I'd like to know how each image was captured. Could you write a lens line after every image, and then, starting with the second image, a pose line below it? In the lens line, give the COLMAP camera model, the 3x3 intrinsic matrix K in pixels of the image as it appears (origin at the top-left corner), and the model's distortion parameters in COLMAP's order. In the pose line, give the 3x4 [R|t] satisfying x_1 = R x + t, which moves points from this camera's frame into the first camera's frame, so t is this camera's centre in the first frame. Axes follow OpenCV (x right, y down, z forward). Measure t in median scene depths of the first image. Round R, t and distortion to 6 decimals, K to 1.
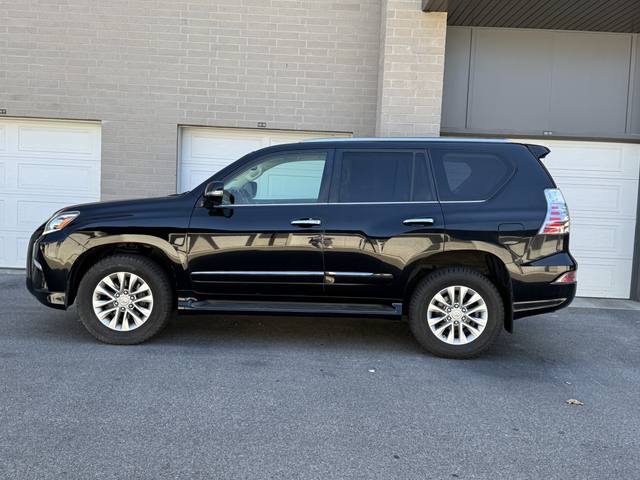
lens RADIAL K [[685.5, 0, 320.0], [0, 685.5, 240.0], [0, 0, 1]] dist [0.016062, 0.009857]
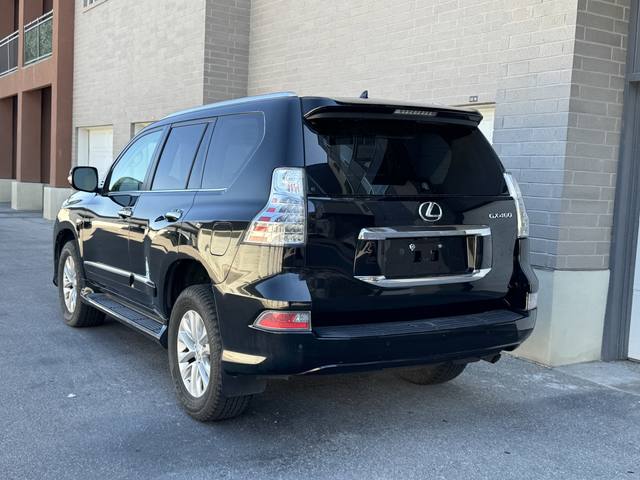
lens RADIAL K [[775.5, 0, 320.0], [0, 775.5, 240.0], [0, 0, 1]] dist [0.152242, -0.033640]
pose [[0.506222, 0.053810, -0.860723, 0.950997], [-0.067566, 0.997458, 0.022620, -0.036079], [0.859753, 0.046705, 0.508571, 0.692150]]
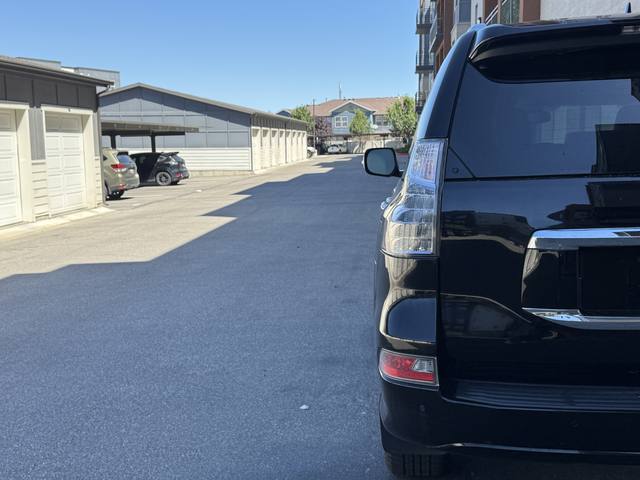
lens RADIAL K [[775.5, 0, 320.0], [0, 775.5, 240.0], [0, 0, 1]] dist [0.152242, -0.033640]
pose [[-0.142723, 0.088833, -0.985768, 0.815473], [-0.037938, 0.994741, 0.095134, -0.065899], [0.989035, 0.050976, -0.138602, 1.024322]]
